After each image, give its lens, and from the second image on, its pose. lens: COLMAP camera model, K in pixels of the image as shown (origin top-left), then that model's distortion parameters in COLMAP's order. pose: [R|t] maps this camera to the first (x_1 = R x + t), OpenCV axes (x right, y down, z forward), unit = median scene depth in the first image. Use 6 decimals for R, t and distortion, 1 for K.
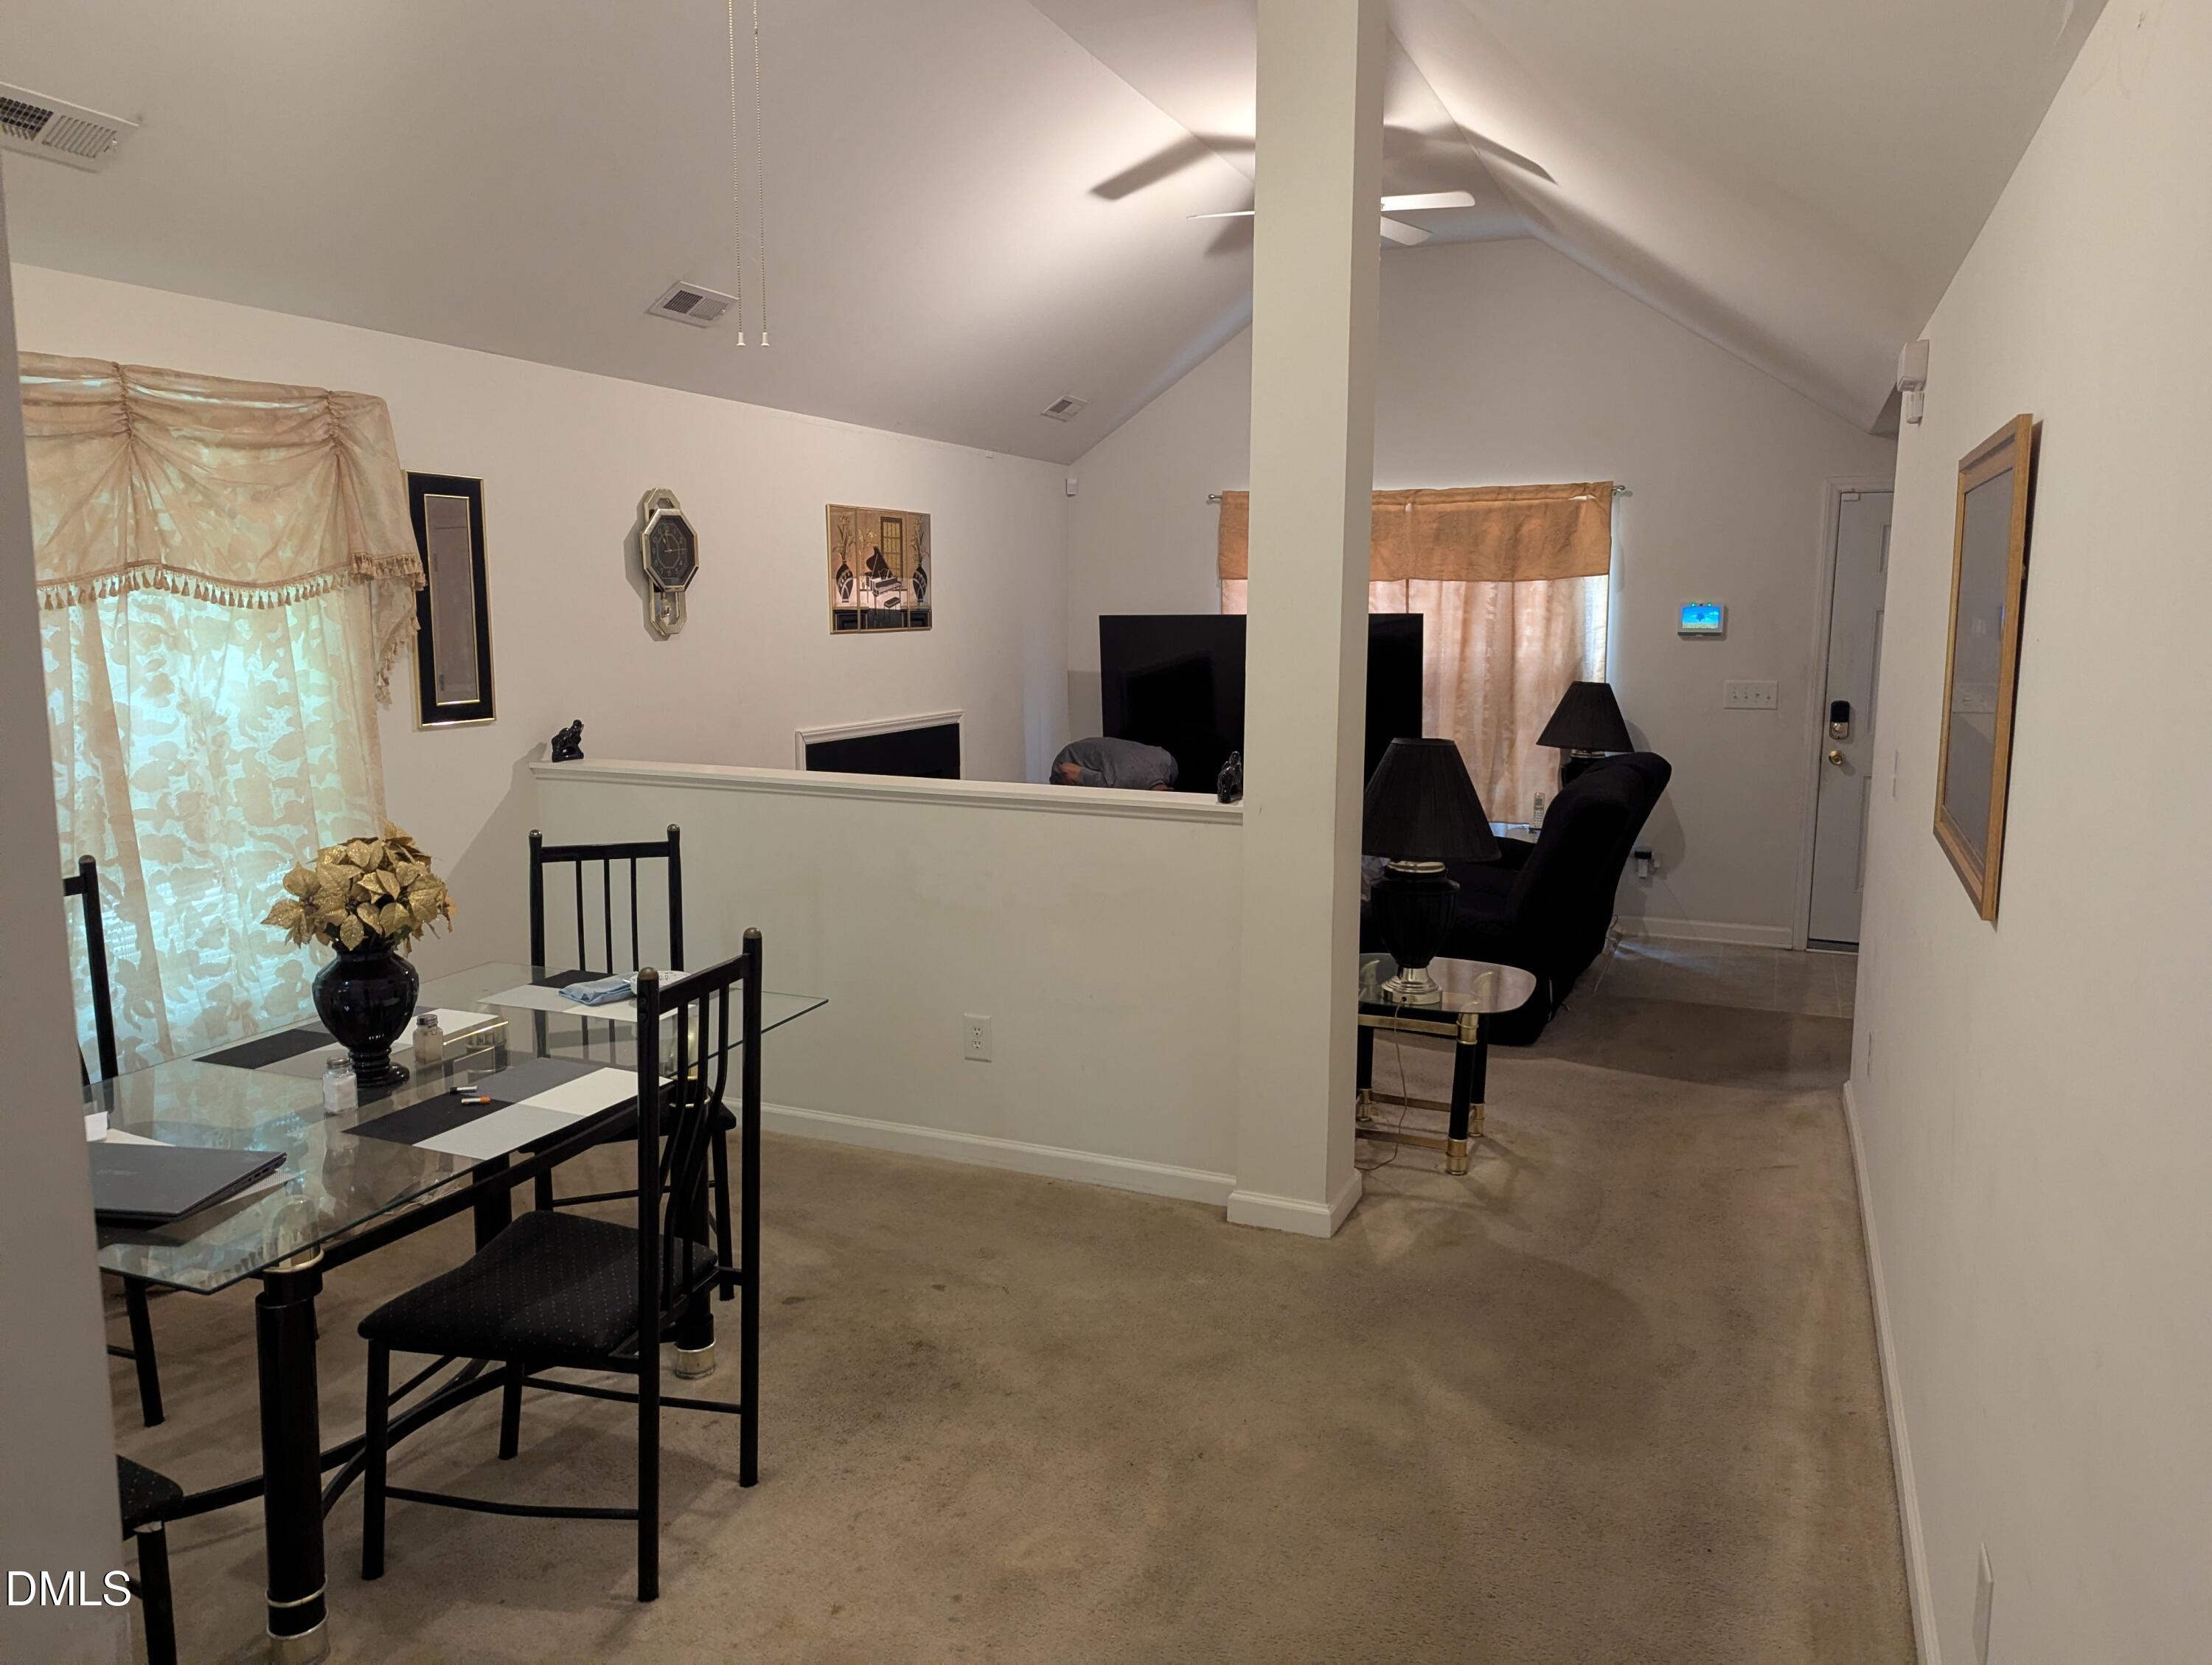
lens RADIAL K [[1572.2, 0, 1102.0], [0, 1572.2, 827.7], [0, 0, 1]] dist [0.085274, -0.063883]
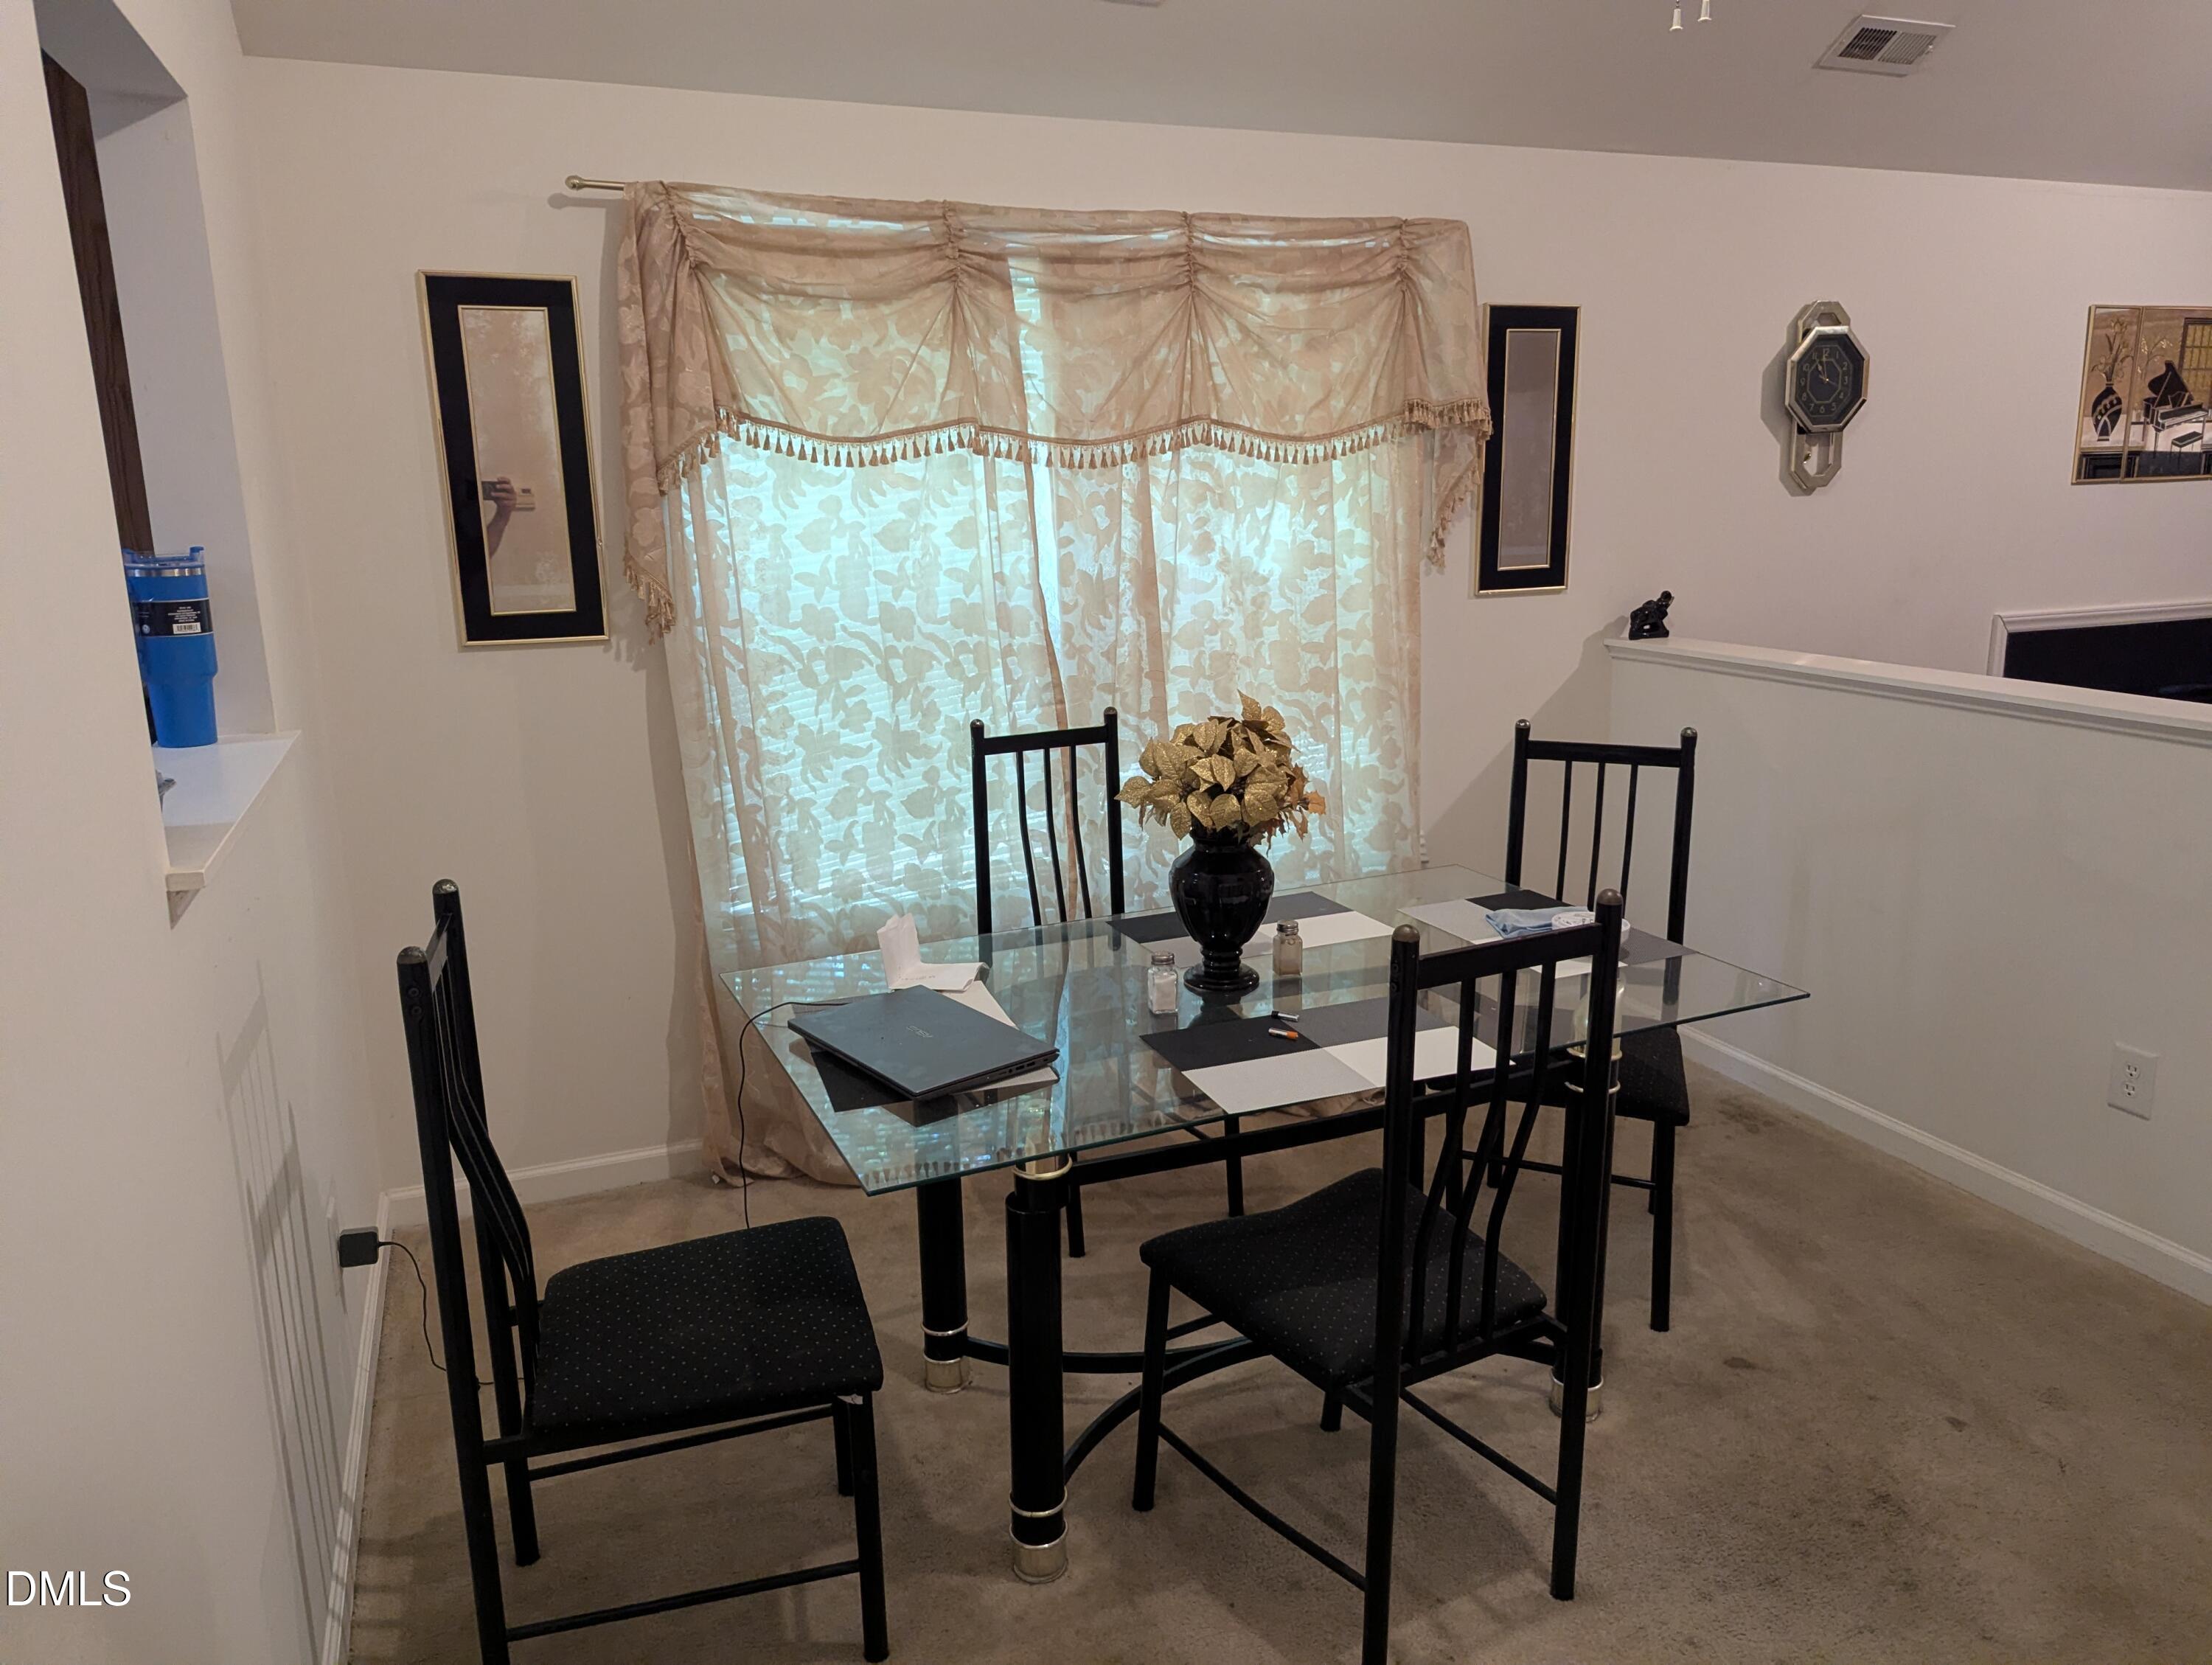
lens RADIAL K [[1562.8, 0, 1146.4], [0, 1562.8, 838.3], [0, 0, 1]] dist [0.068015, -0.066499]
pose [[0.714827, 0.143993, -0.684316, 0.084091], [-0.082720, 0.989112, 0.121719, -0.021499], [0.694391, -0.030401, 0.718955, 0.252318]]
